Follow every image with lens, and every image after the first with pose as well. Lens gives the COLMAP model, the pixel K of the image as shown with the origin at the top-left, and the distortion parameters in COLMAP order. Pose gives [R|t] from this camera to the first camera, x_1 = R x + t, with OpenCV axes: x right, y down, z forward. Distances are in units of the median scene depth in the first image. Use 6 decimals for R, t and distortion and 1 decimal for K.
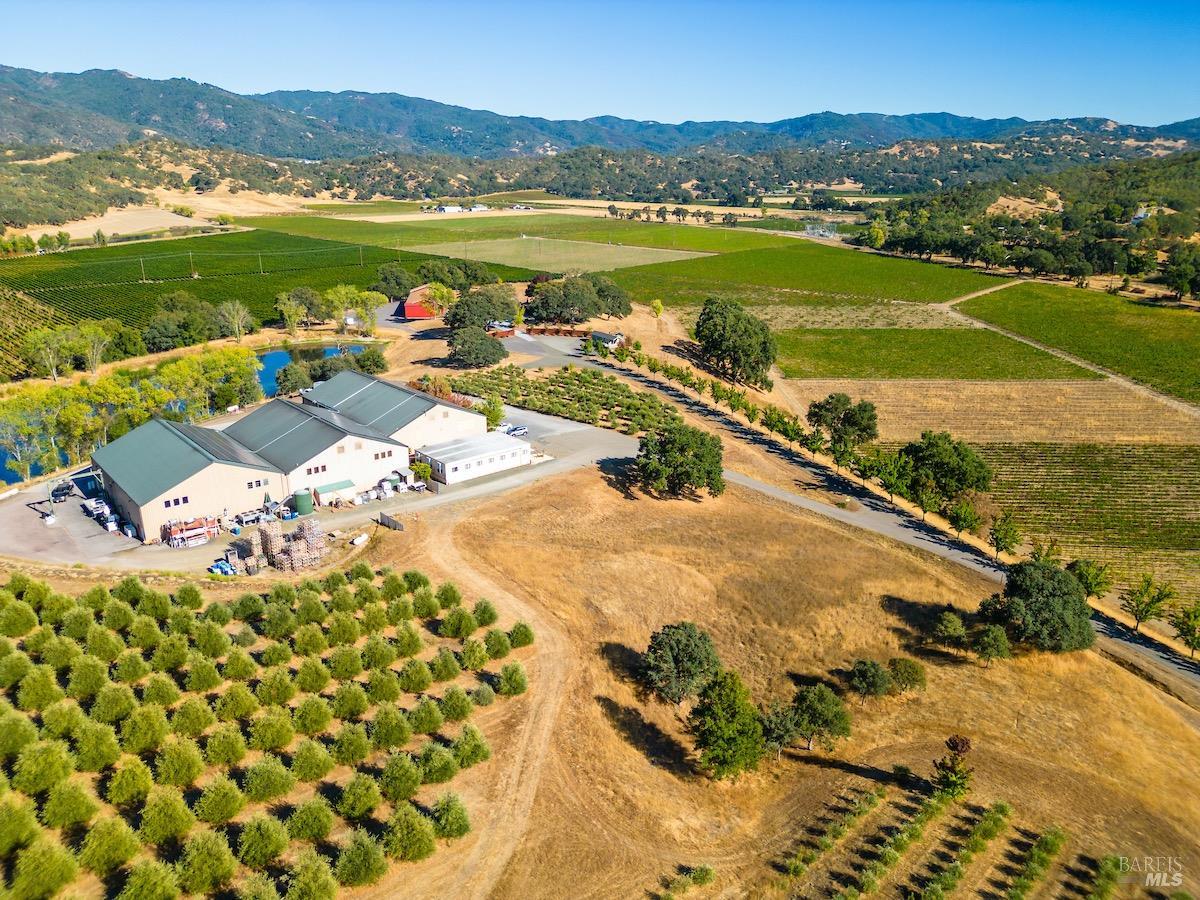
lens RADIAL K [[841.6, 0, 597.5], [0, 841.6, 447.7], [0, 0, 1]] dist [0.061382, -0.054142]
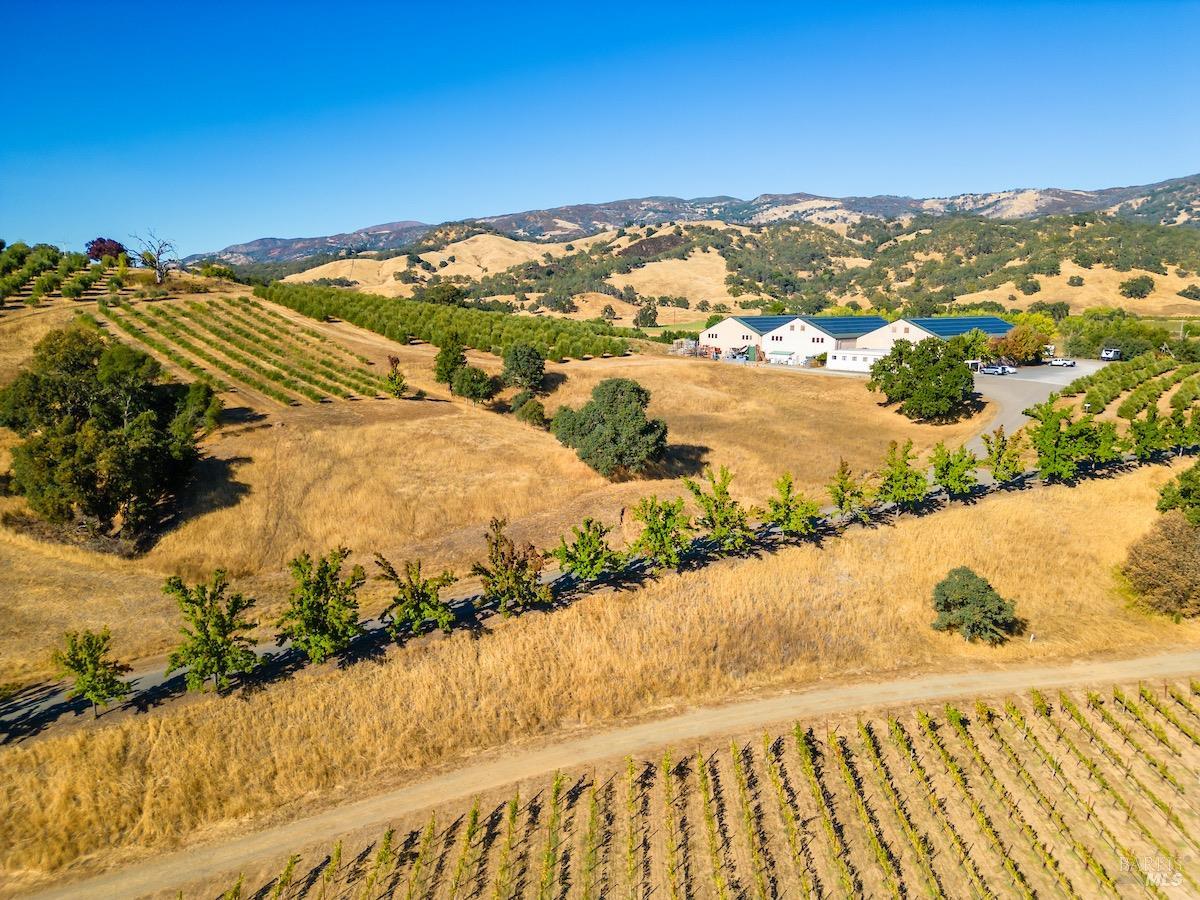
lens RADIAL K [[841.6, 0, 597.5], [0, 841.6, 447.7], [0, 0, 1]] dist [0.061382, -0.054142]
pose [[-0.066266, 0.168257, -0.983513, 0.128632], [-0.311612, 0.932891, 0.180591, 0.004006], [0.947896, 0.318442, -0.009388, 0.088252]]
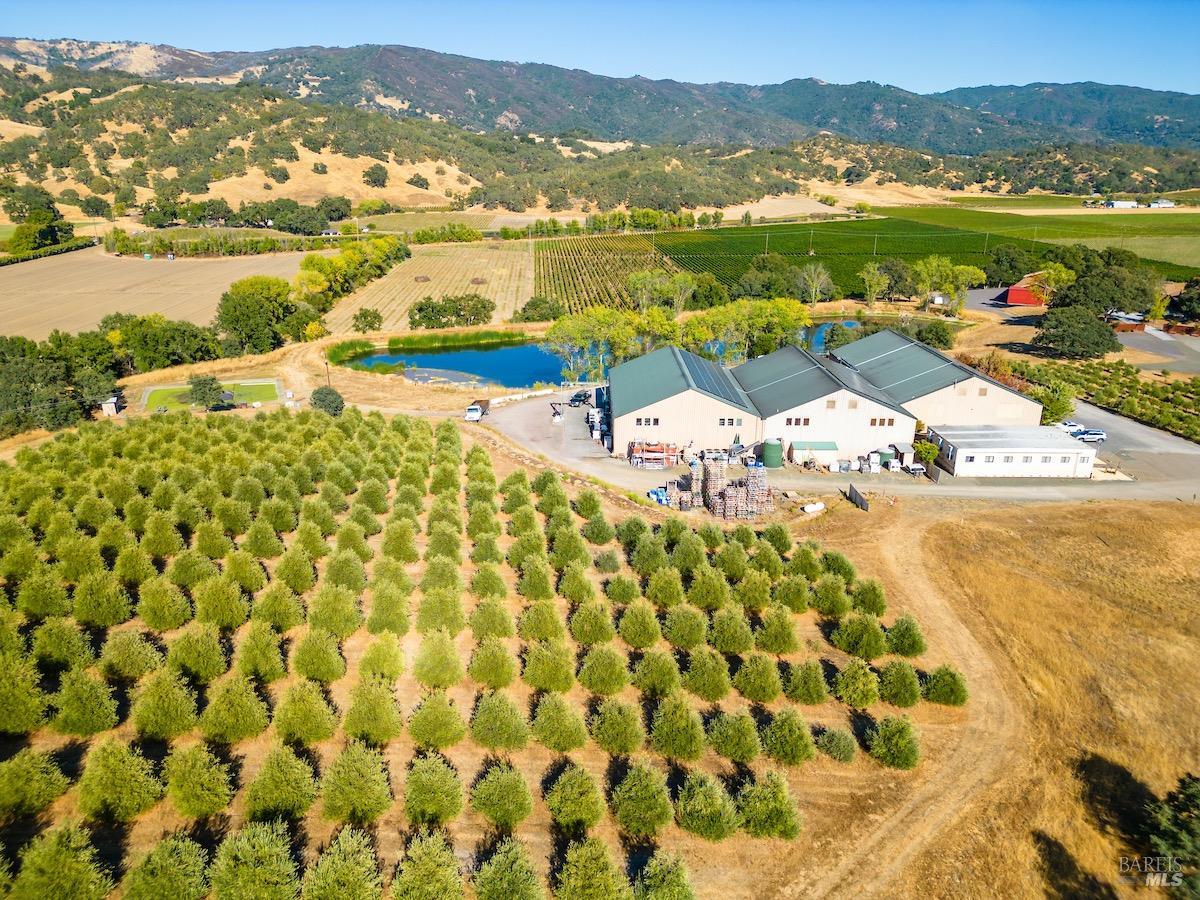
lens RADIAL K [[841.6, 0, 597.5], [0, 841.6, 447.7], [0, 0, 1]] dist [0.061382, -0.054142]
pose [[0.760126, 0.206237, -0.616178, 0.005609], [-0.206564, 0.975796, 0.071782, 0.003656], [0.616068, 0.072717, 0.784329, 0.022545]]
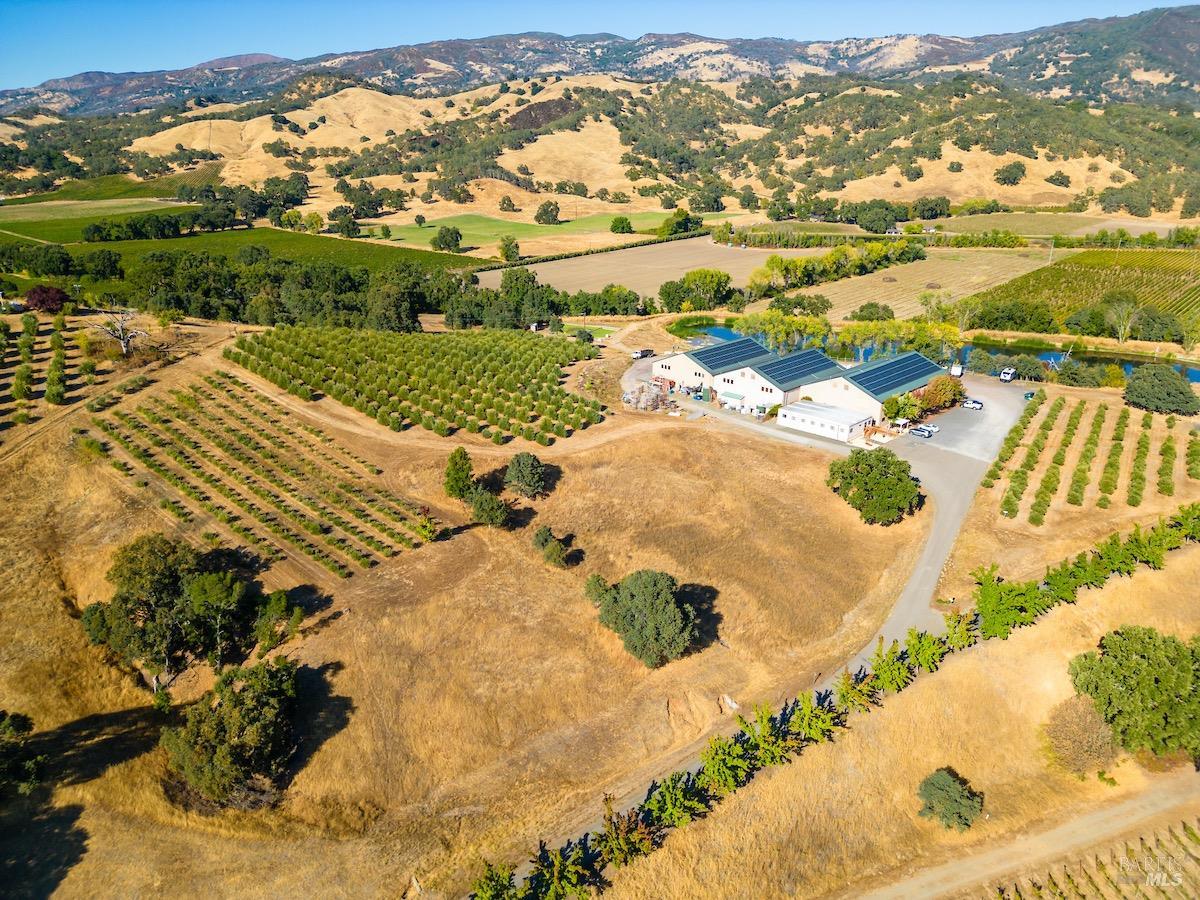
lens RADIAL K [[841.6, 0, 597.5], [0, 841.6, 447.7], [0, 0, 1]] dist [0.061382, -0.054142]
pose [[0.070378, 0.334539, -0.939750, 0.132651], [-0.311965, 0.902211, 0.297813, -0.028687], [0.947483, 0.272210, 0.167860, 0.060555]]
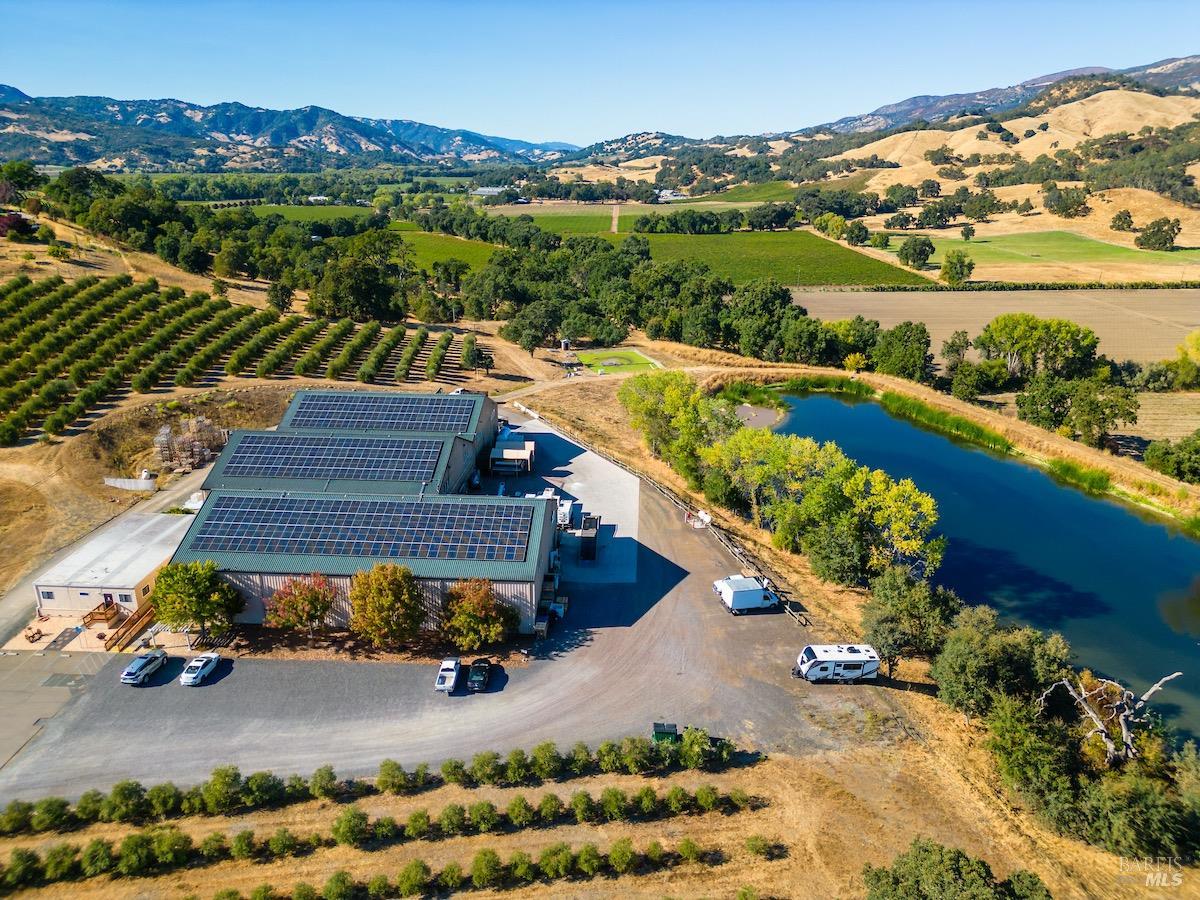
lens RADIAL K [[844.5, 0, 597.8], [0, 844.5, 445.8], [0, 0, 1]] dist [0.057189, -0.051223]
pose [[-0.705689, 0.217417, -0.674339, 0.002397], [-0.232098, 0.828303, 0.509945, -0.058483], [0.669428, 0.516375, -0.534062, 0.193693]]
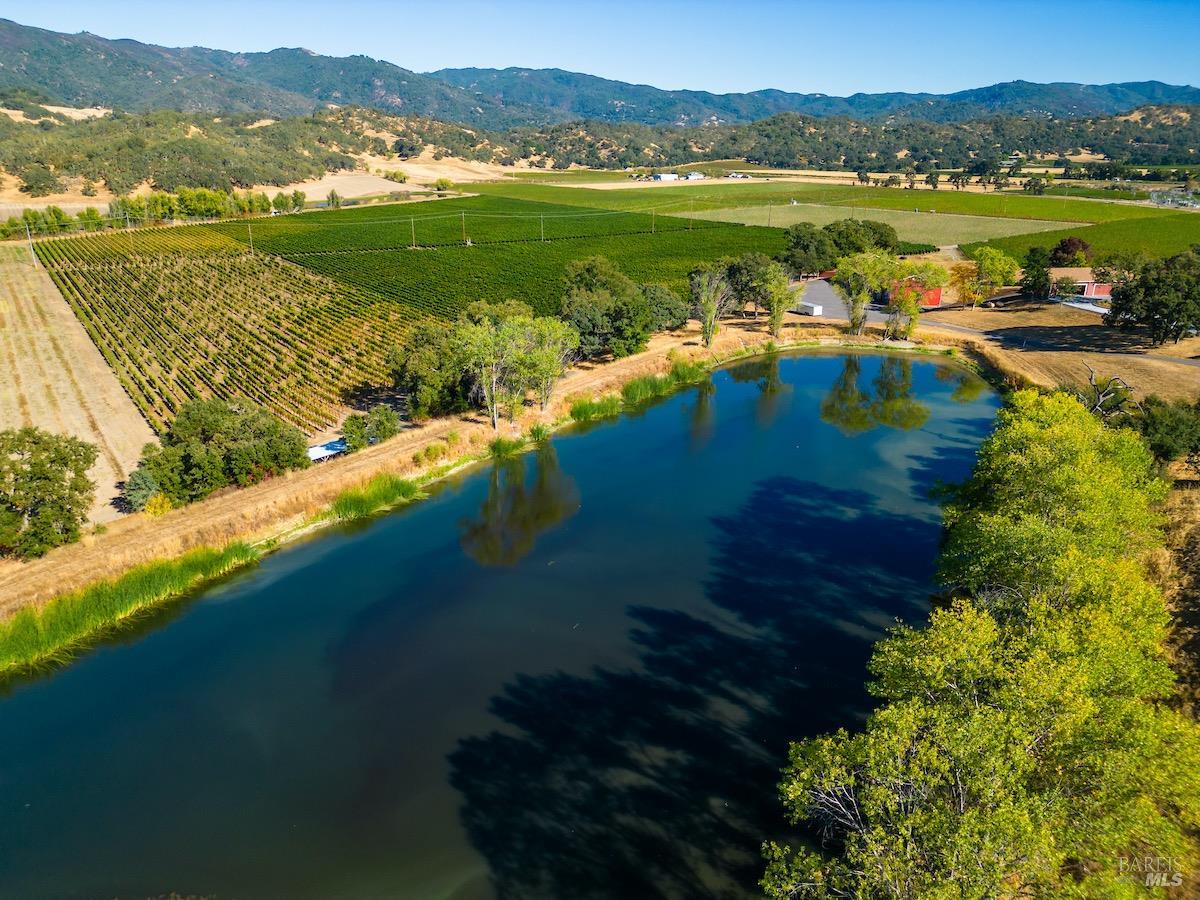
lens RADIAL K [[841.6, 0, 597.5], [0, 841.6, 447.7], [0, 0, 1]] dist [0.061382, -0.054142]
pose [[0.986721, 0.054299, -0.153081, -0.096618], [-0.050829, 0.998356, 0.026491, -0.015990], [0.154267, -0.018358, 0.987859, 0.101172]]
